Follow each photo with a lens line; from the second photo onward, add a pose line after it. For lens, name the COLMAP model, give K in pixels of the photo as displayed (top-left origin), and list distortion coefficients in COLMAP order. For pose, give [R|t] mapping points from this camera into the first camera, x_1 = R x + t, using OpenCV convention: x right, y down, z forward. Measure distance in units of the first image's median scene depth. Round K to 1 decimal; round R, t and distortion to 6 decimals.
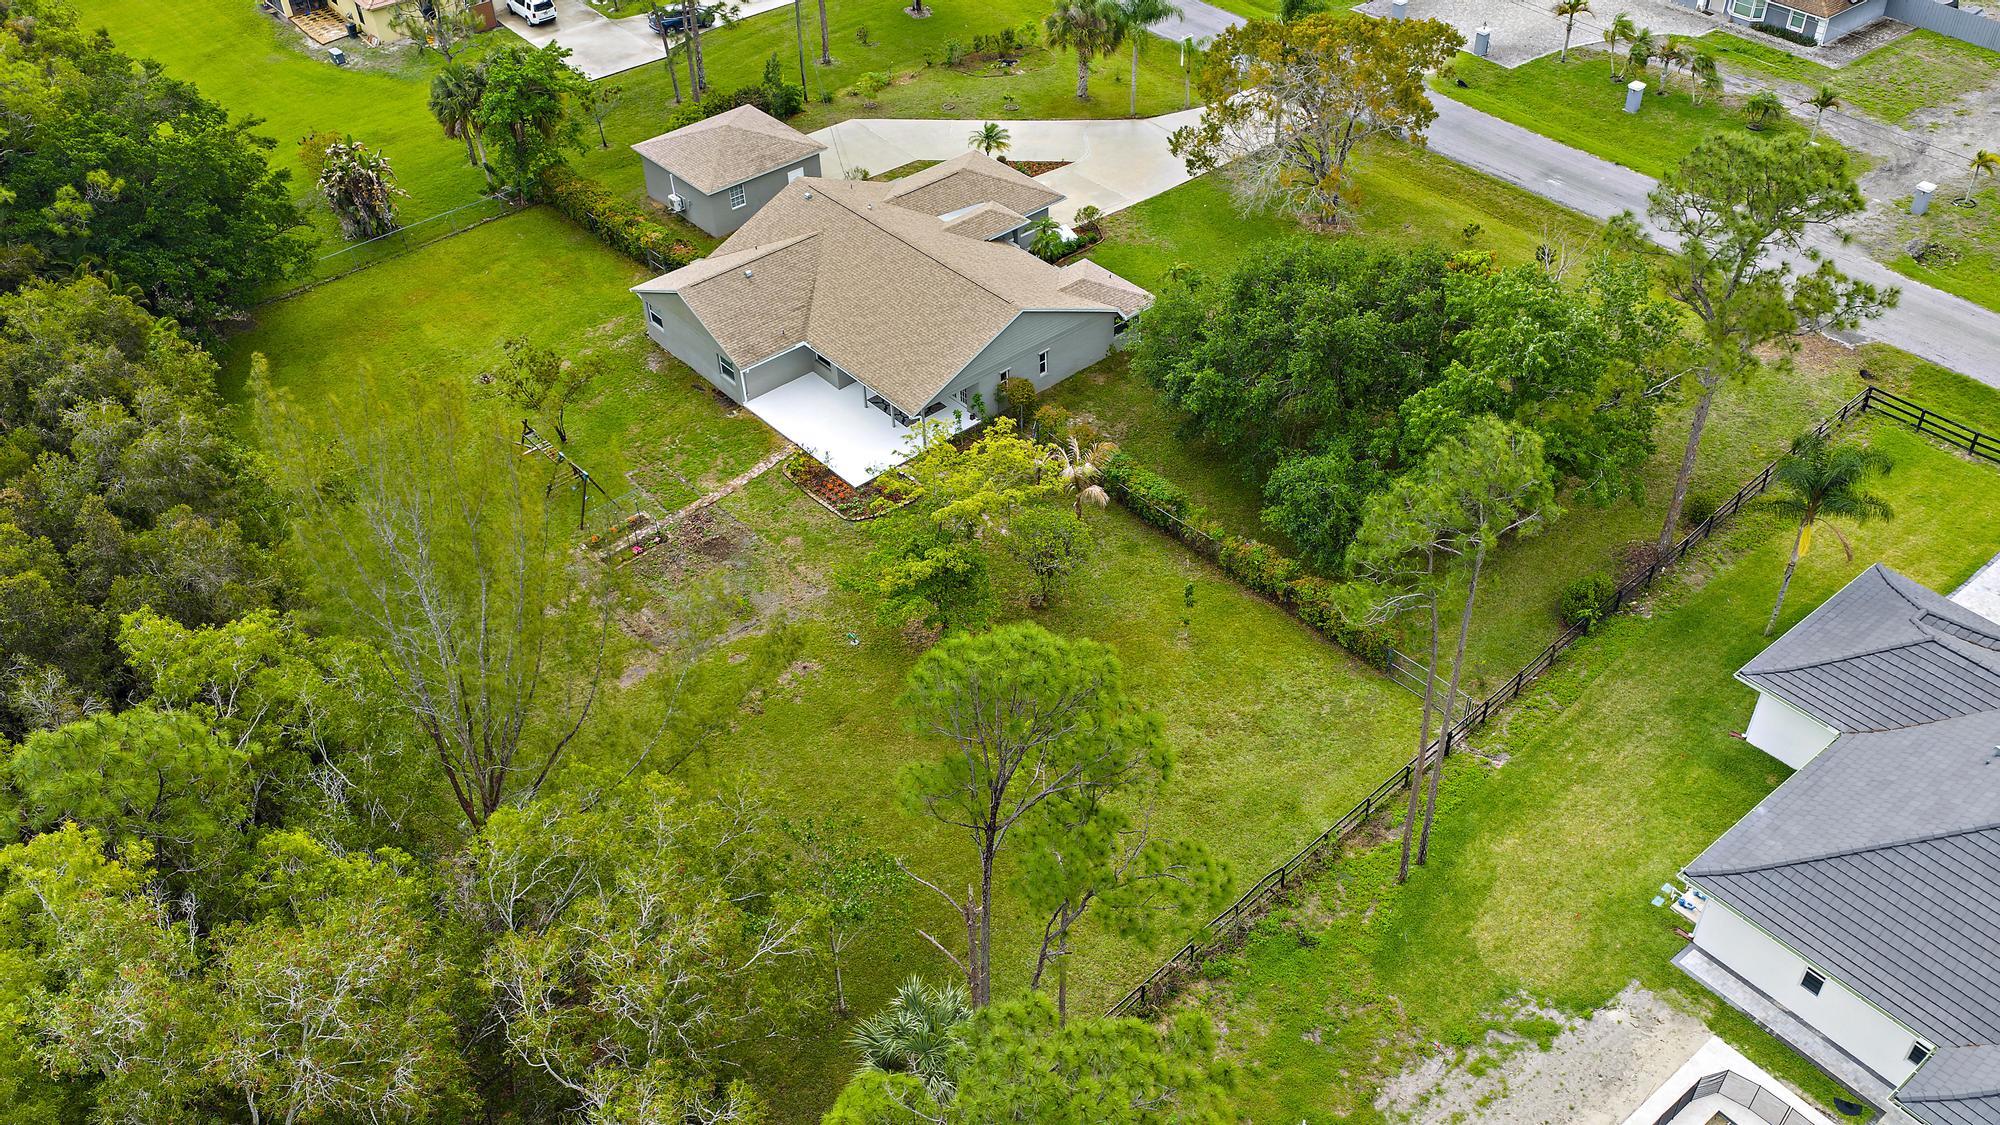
lens RADIAL K [[1636.5, 0, 1000.0], [0, 1636.5, 562.5], [0, 0, 1]] dist [0.003961, 0.003972]
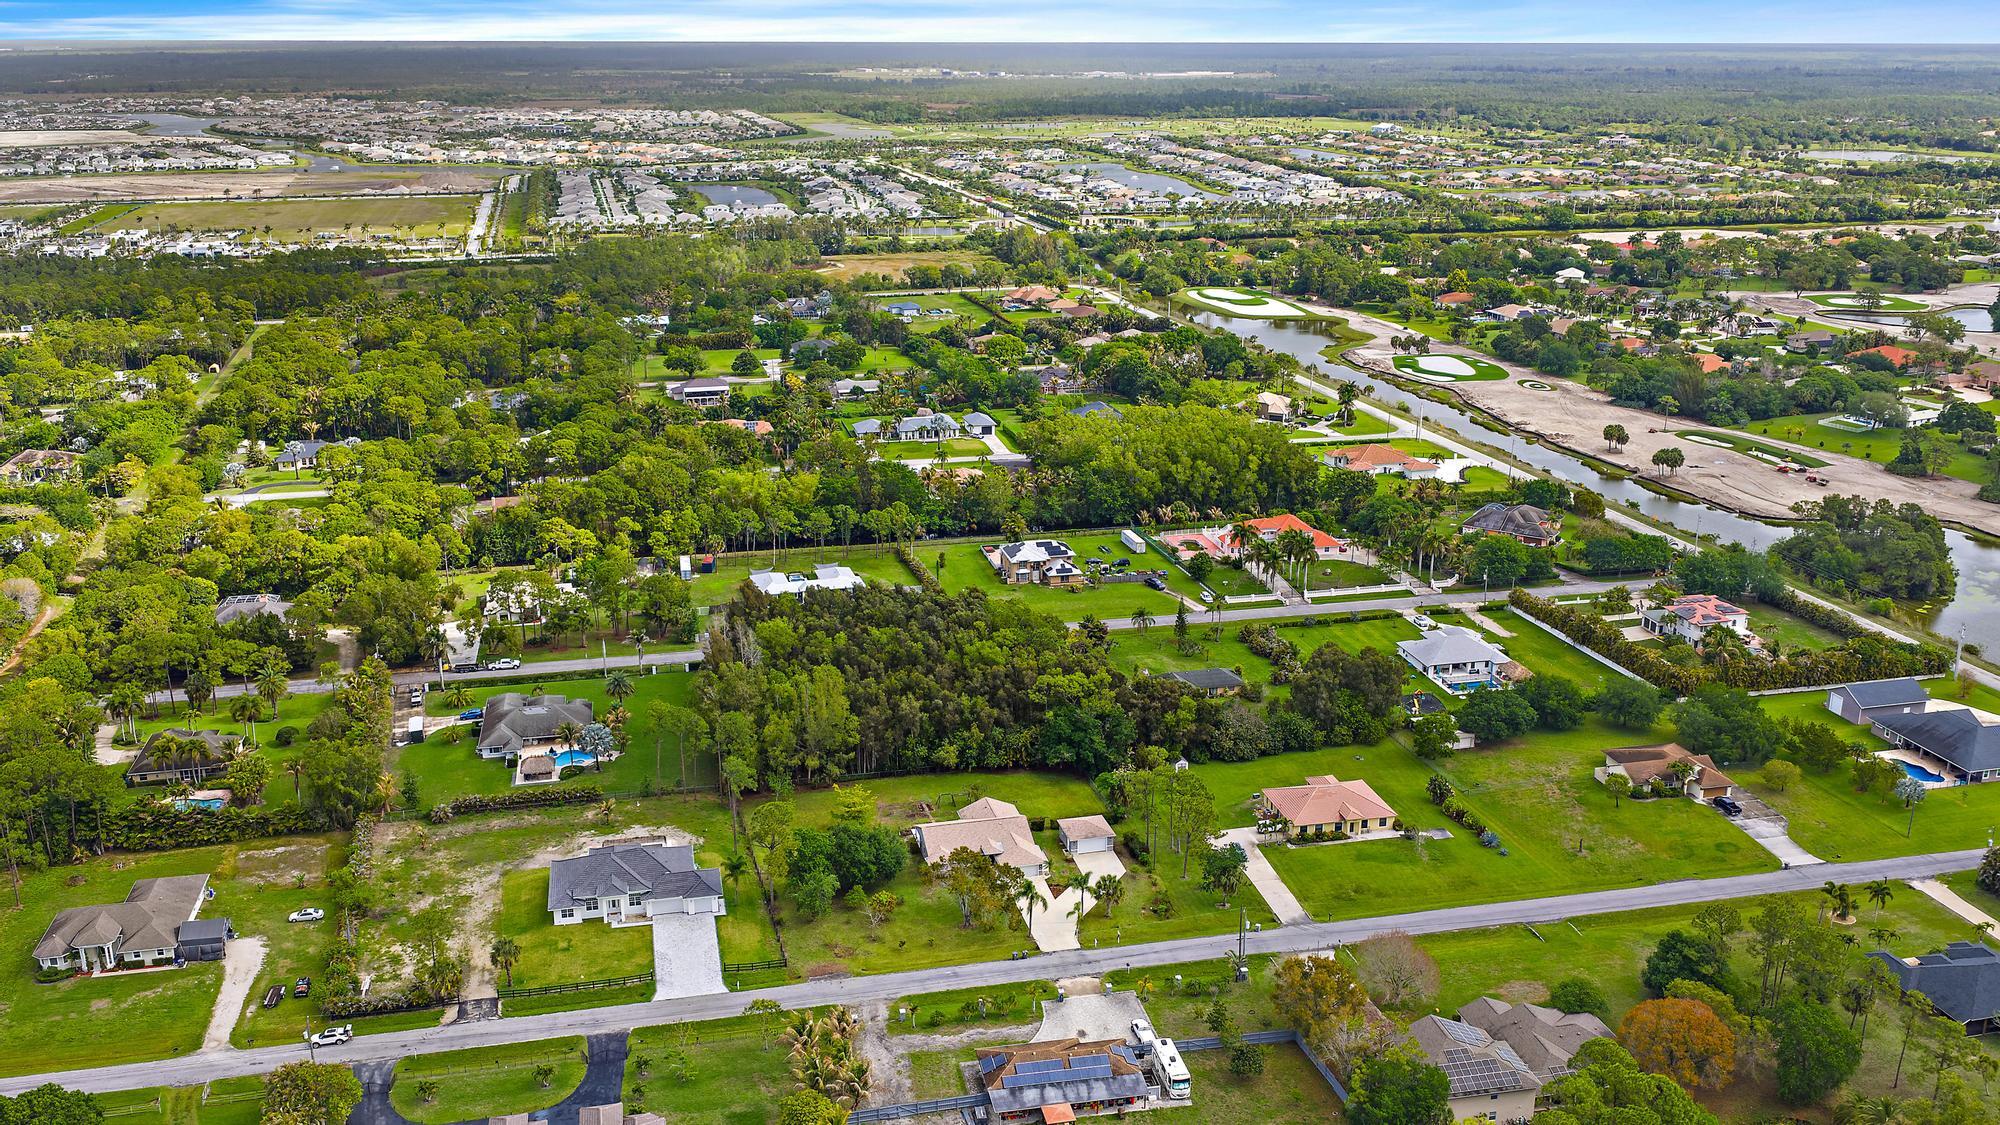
lens RADIAL K [[1636.5, 0, 1000.0], [0, 1636.5, 562.5], [0, 0, 1]] dist [0.003961, 0.003972]
pose [[-0.445669, 0.298360, -0.844014, 2.469025], [-0.564353, 0.638228, 0.523613, -2.204839], [0.694899, 0.709681, -0.116058, 0.977698]]
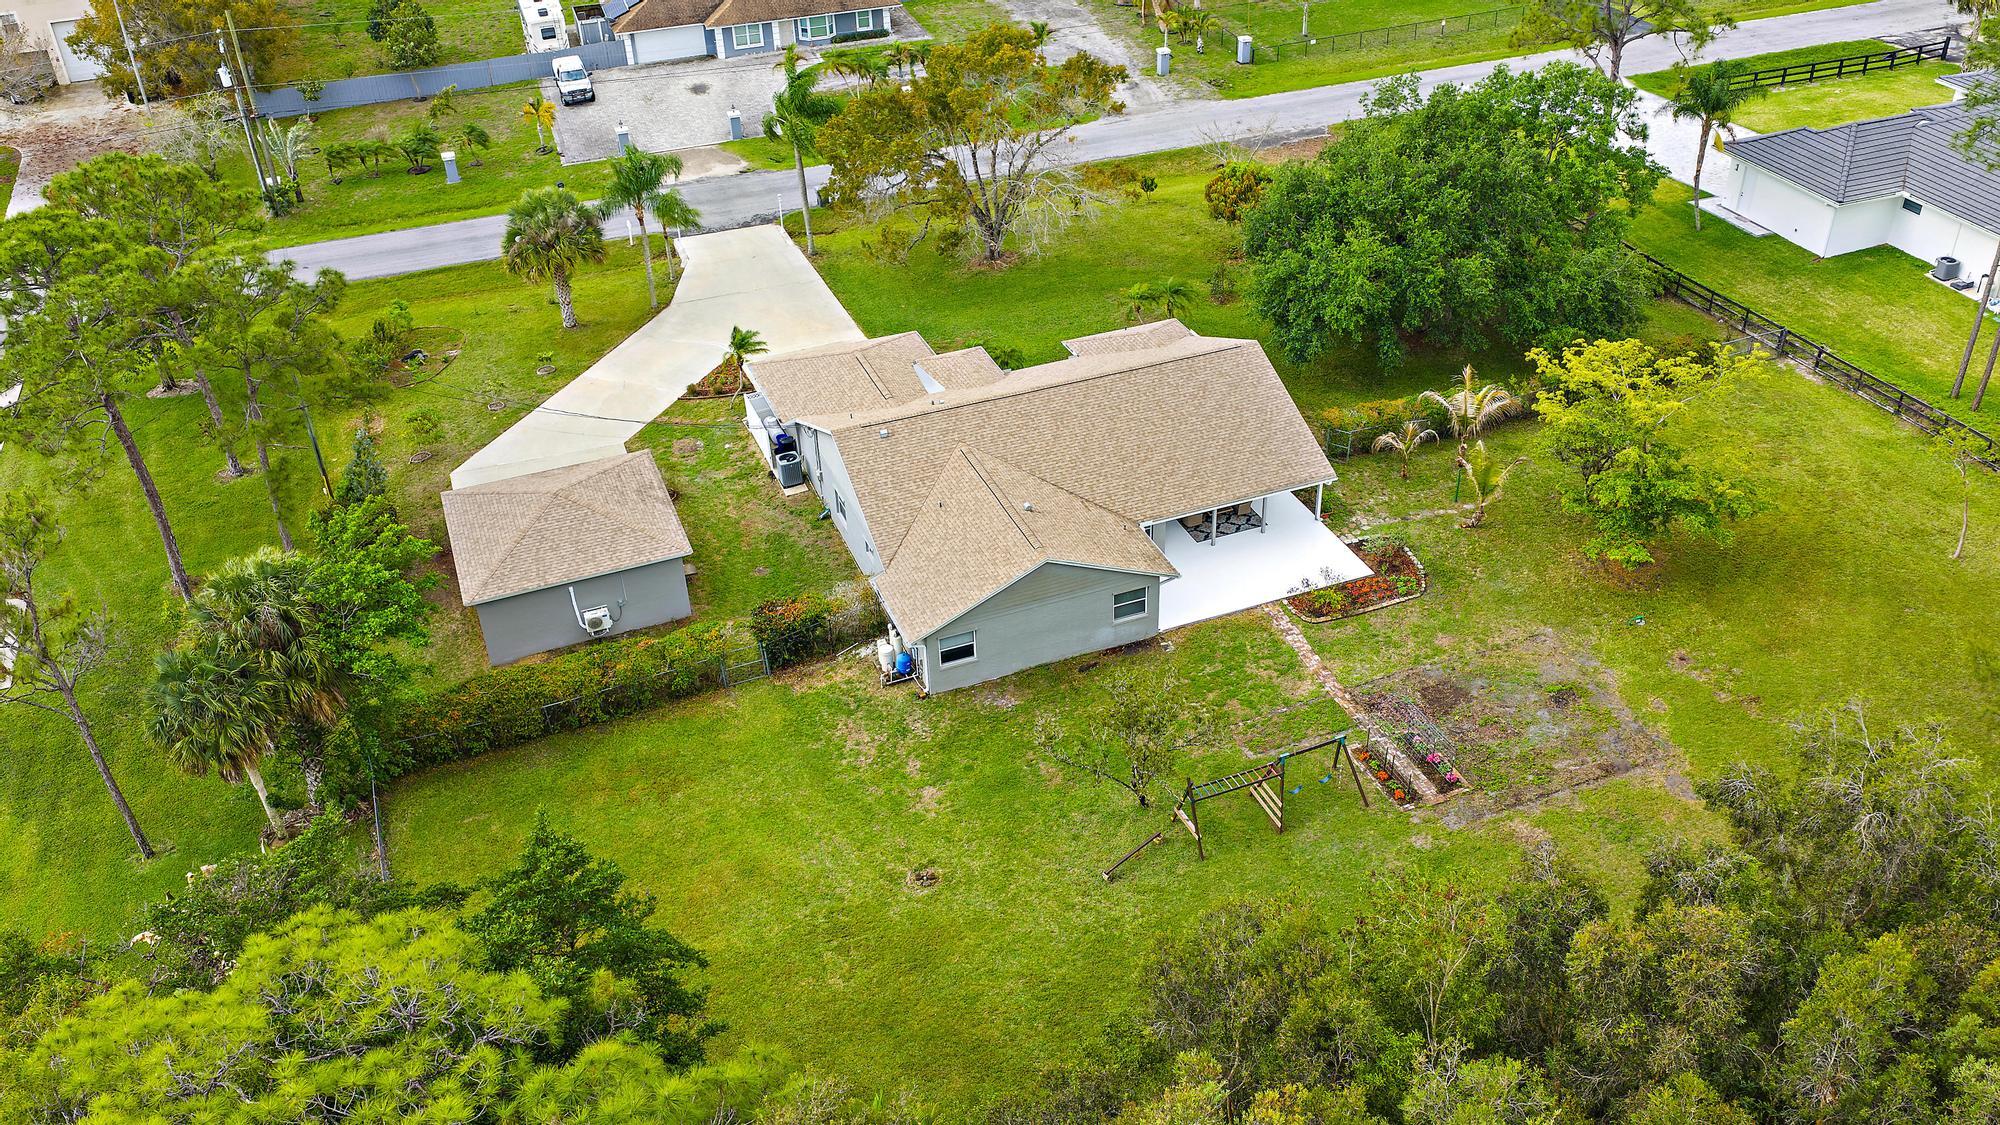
lens RADIAL K [[1631.1, 0, 1000.0], [0, 1631.1, 562.5], [0, 0, 1]] dist [0.047559, -0.000332]
pose [[0.324260, -0.511269, 0.795902, -0.695182], [0.622030, 0.749124, 0.227797, -0.307278], [-0.712695, 0.421210, 0.560935, 0.562600]]
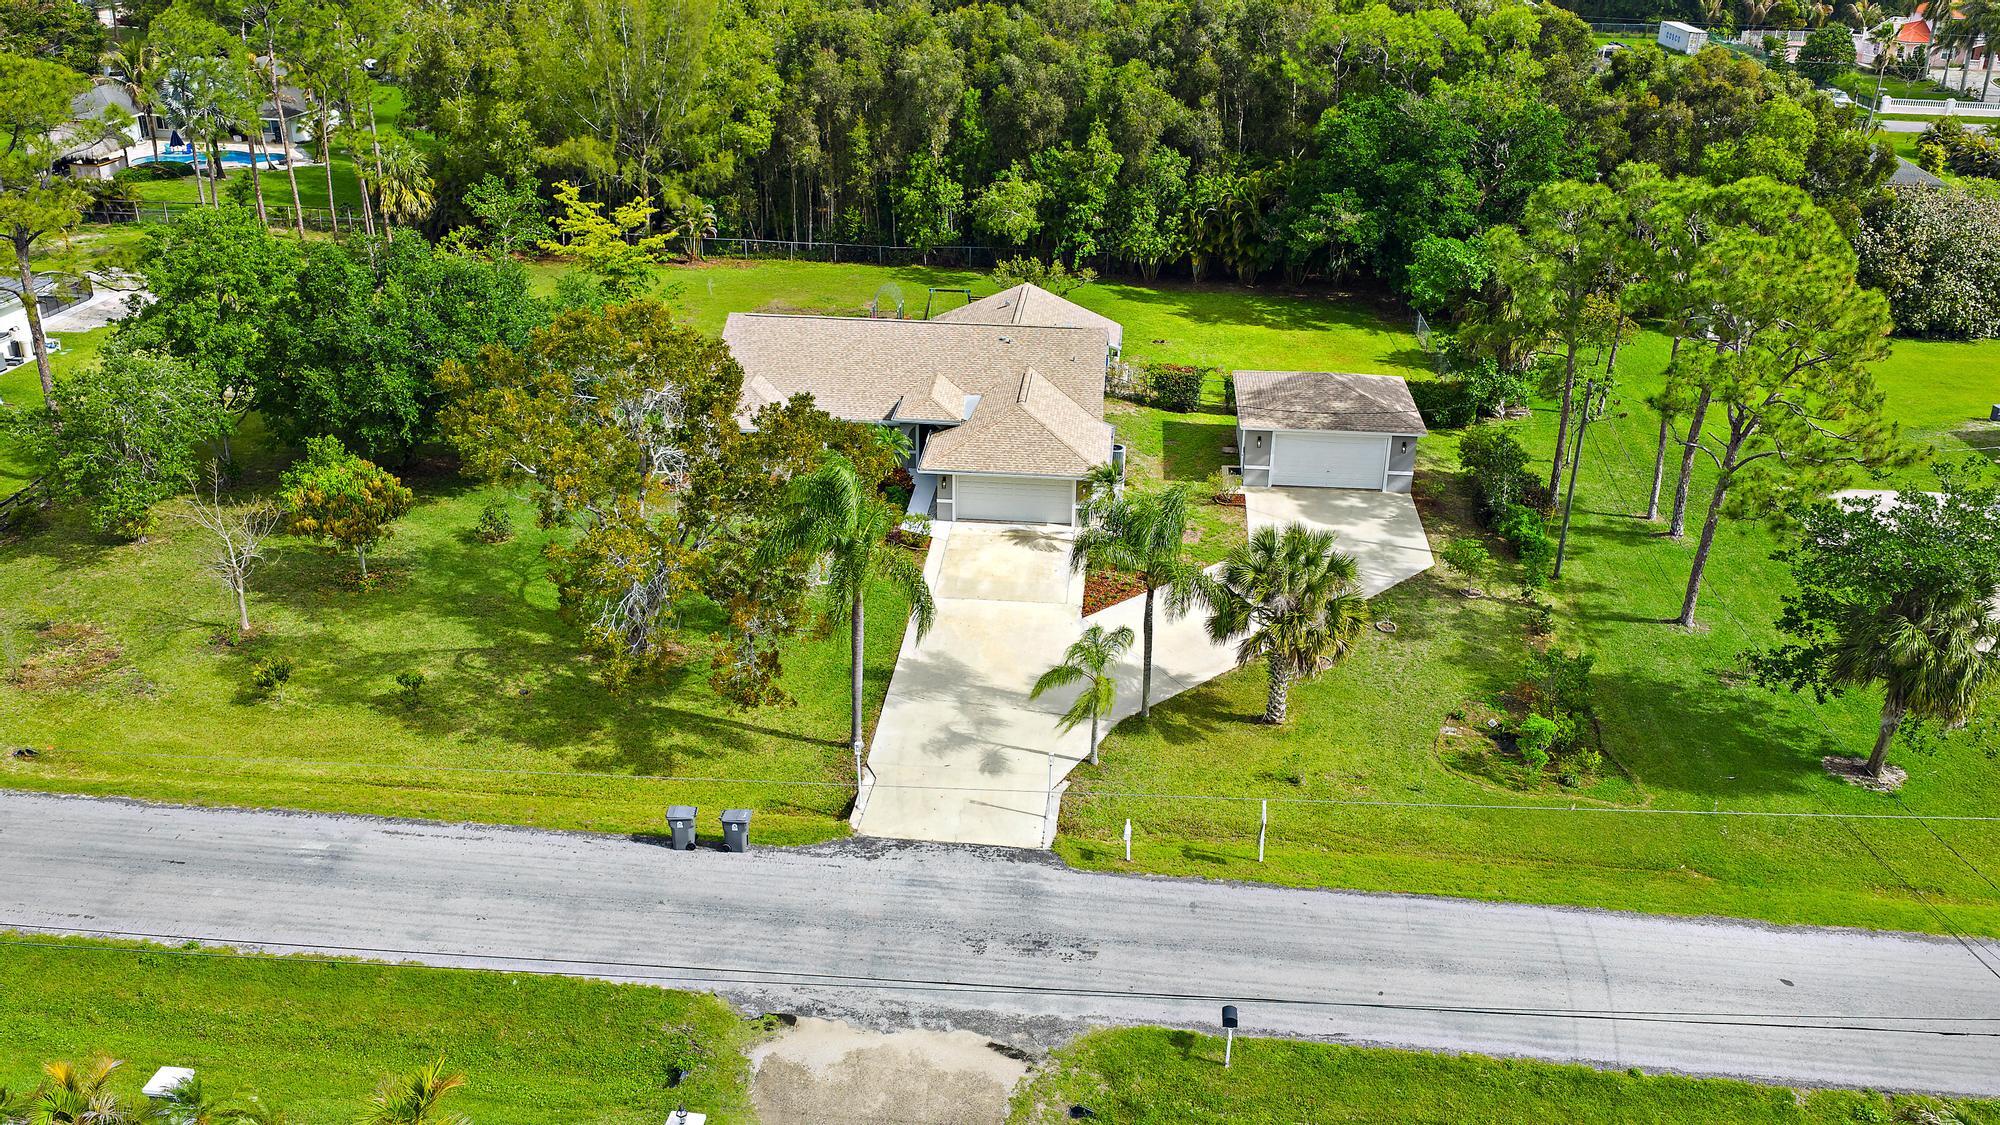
lens RADIAL K [[1636.5, 0, 1000.0], [0, 1636.5, 562.5], [0, 0, 1]] dist [0.003961, 0.003972]
pose [[-0.709298, 0.318902, -0.628648, 0.516290], [-0.445851, 0.487809, 0.750506, -0.808113], [0.545998, 0.812616, -0.203819, 1.246509]]
